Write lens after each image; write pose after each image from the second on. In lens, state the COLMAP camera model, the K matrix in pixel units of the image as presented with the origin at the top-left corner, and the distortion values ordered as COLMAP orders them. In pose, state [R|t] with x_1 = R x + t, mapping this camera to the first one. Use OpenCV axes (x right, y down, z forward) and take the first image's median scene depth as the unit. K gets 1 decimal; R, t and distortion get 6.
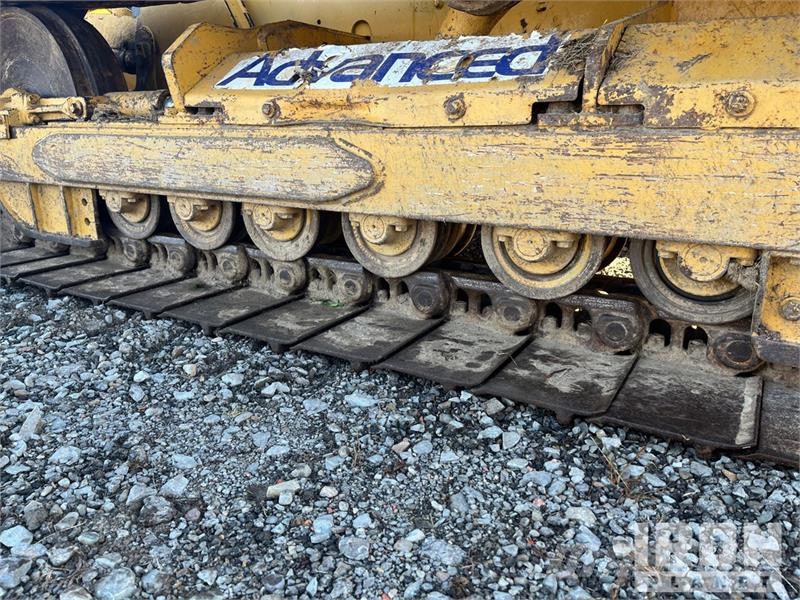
lens RADIAL K [[617.2, 0, 400.0], [0, 617.2, 300.0], [0, 0, 1]] dist [0.076007, -0.111896]
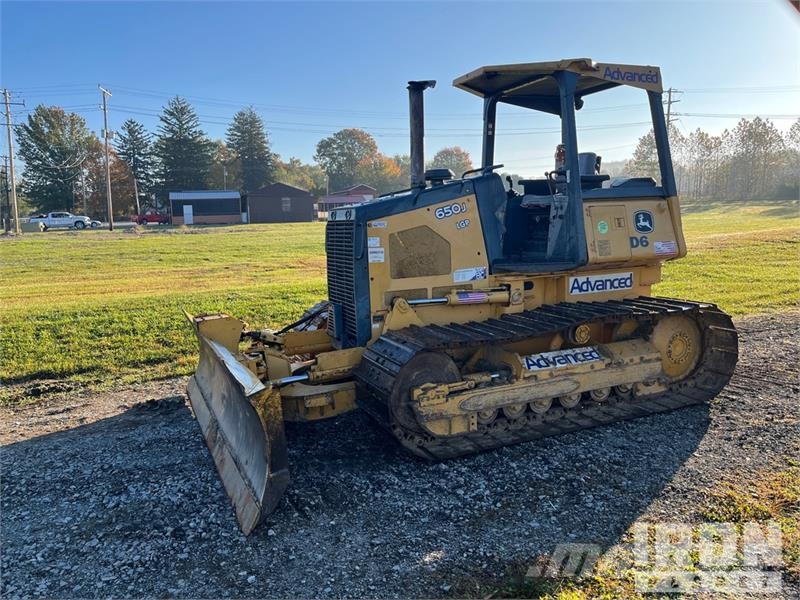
lens RADIAL K [[617.2, 0, 400.0], [0, 617.2, 300.0], [0, 0, 1]] dist [0.076007, -0.111896]
pose [[0.546669, -0.136819, 0.826095, -3.831420], [0.259915, 0.965556, -0.012082, -0.944885], [-0.795988, 0.221319, 0.563401, -0.524959]]
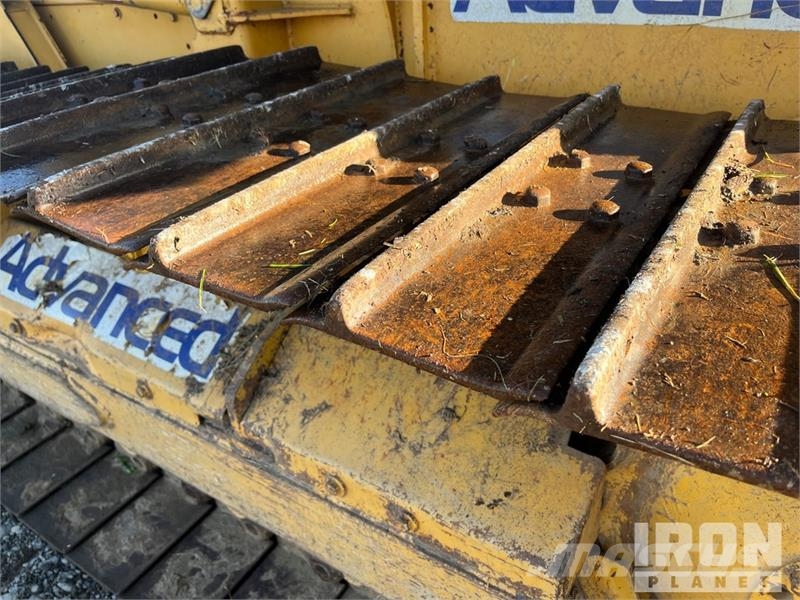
lens RADIAL K [[617.2, 0, 400.0], [0, 617.2, 300.0], [0, 0, 1]] dist [0.076007, -0.111896]
pose [[0.996611, -0.041404, -0.071082, 0.487098], [0.058768, 0.962992, 0.263043, -0.578833], [0.057560, -0.266329, 0.962162, 0.063931]]
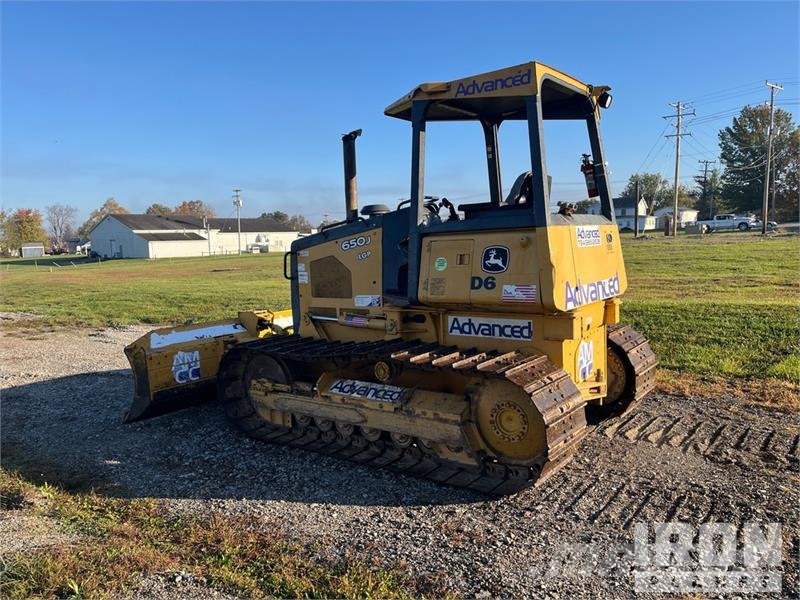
lens RADIAL K [[631.0, 0, 405.0], [0, 631.0, 304.8], [0, 0, 1]] dist [0.080531, -0.116746]
pose [[0.993310, -0.034253, -0.110278, 0.684367], [0.015103, 0.985327, -0.170010, -0.207251], [0.114483, 0.167207, 0.979252, -3.148730]]
